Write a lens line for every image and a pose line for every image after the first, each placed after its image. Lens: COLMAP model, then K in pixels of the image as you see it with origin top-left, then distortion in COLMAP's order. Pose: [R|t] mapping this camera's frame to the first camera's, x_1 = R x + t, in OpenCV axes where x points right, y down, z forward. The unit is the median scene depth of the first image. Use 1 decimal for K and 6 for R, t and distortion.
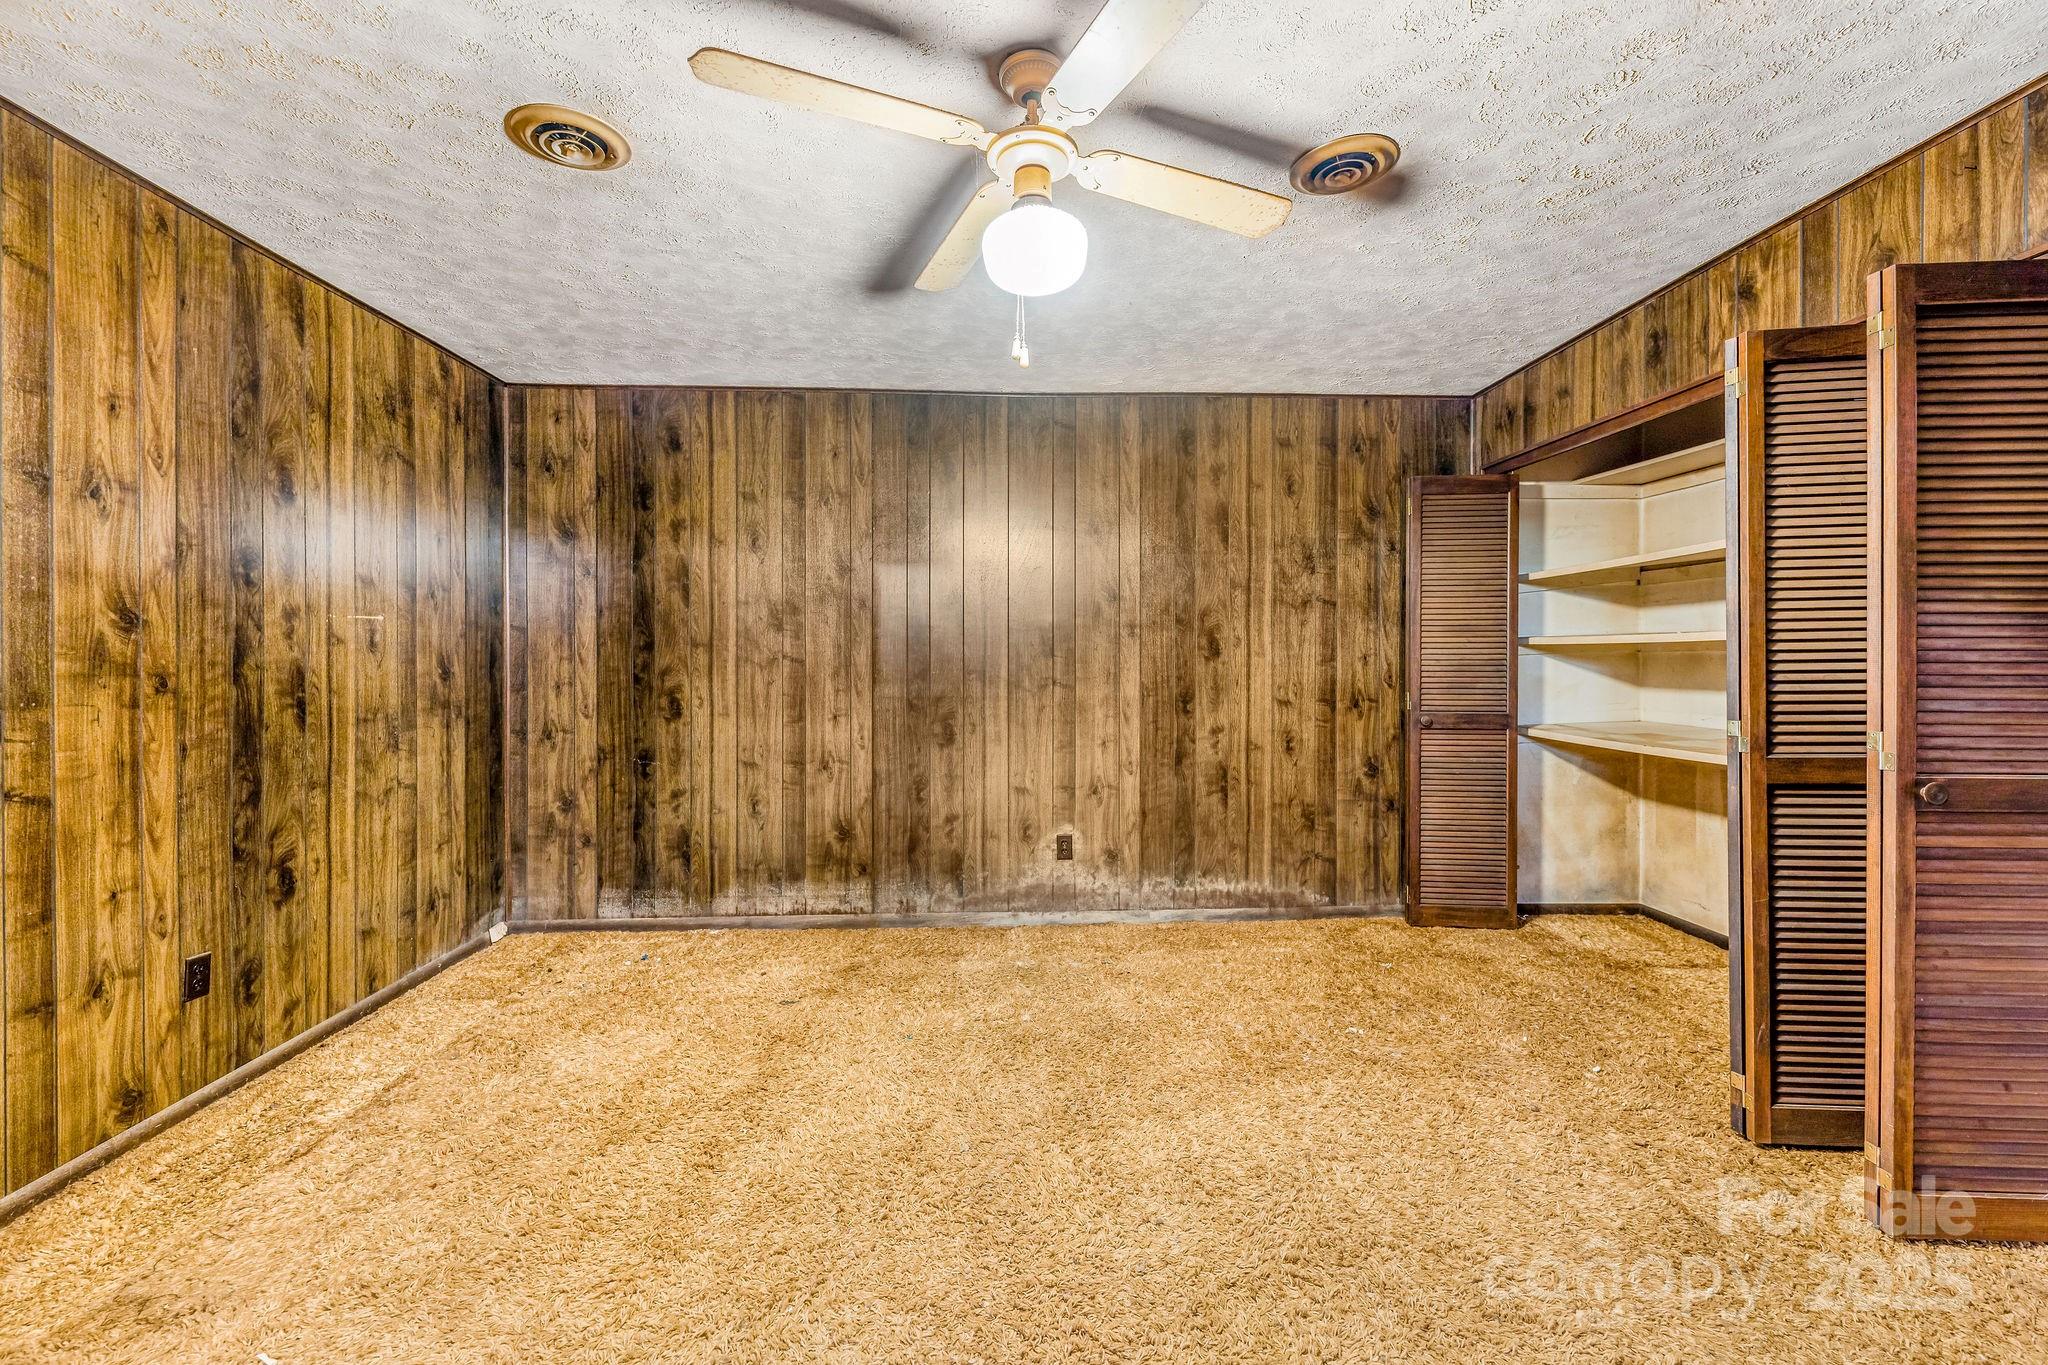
lens RADIAL K [[845.1, 0, 1023.2], [0, 845.1, 667.6], [0, 0, 1]] dist [0.000593, -0.000128]
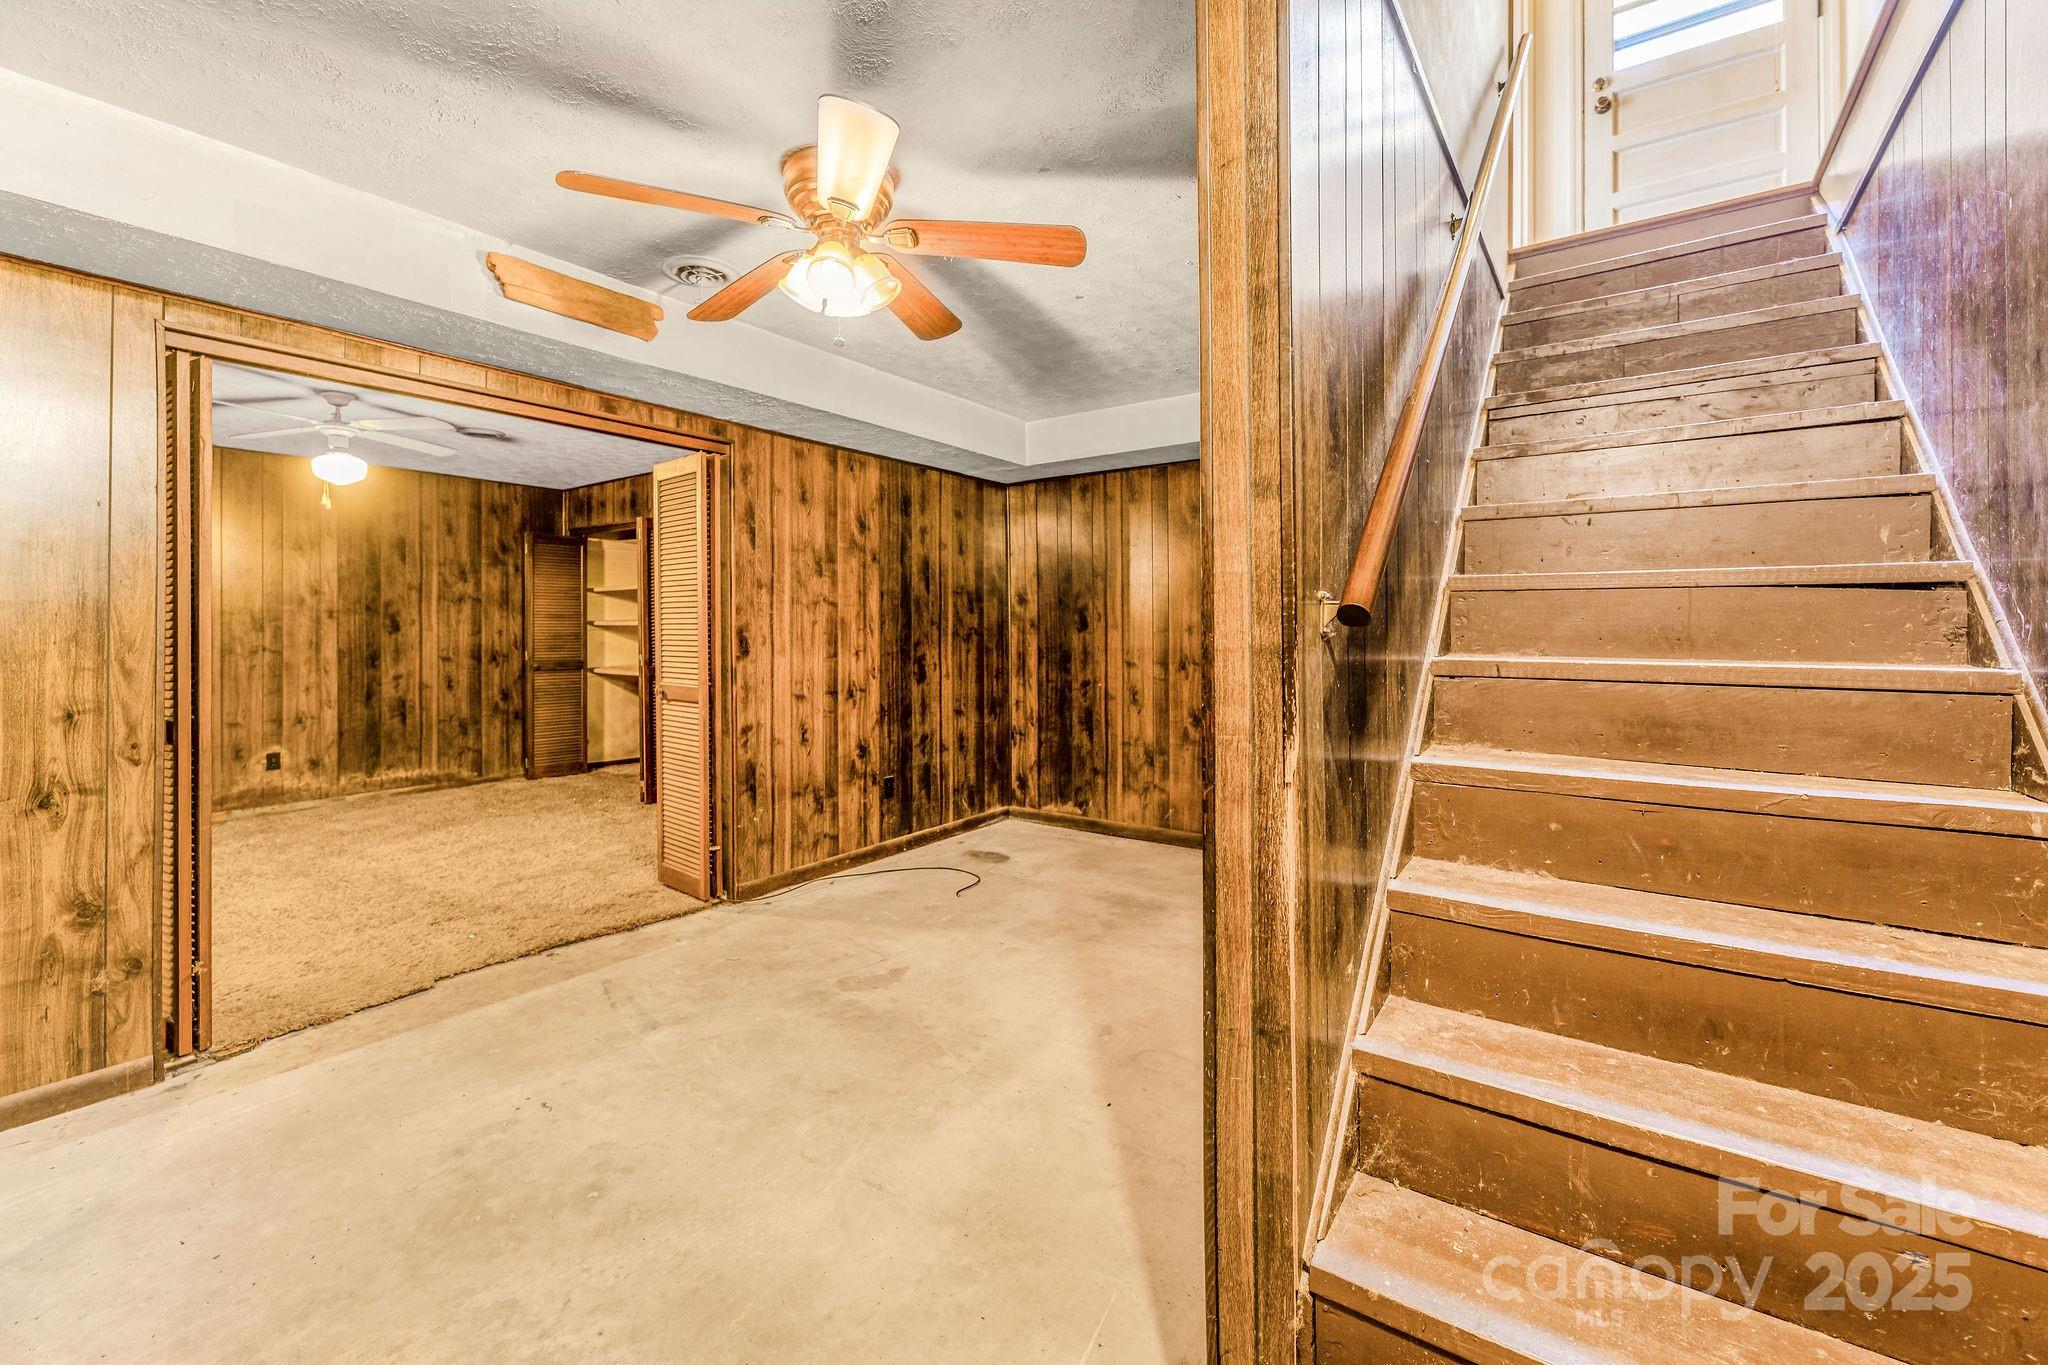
lens RADIAL K [[845.1, 0, 1033.7], [0, 845.1, 627.3], [0, 0, 1]] dist [0.000593, -0.000128]
pose [[0.605557, 0.003624, 0.795794, -0.317279], [0.015922, 0.999734, -0.016668, 0.025366], [-0.795643, 0.022764, 0.605338, -0.934792]]
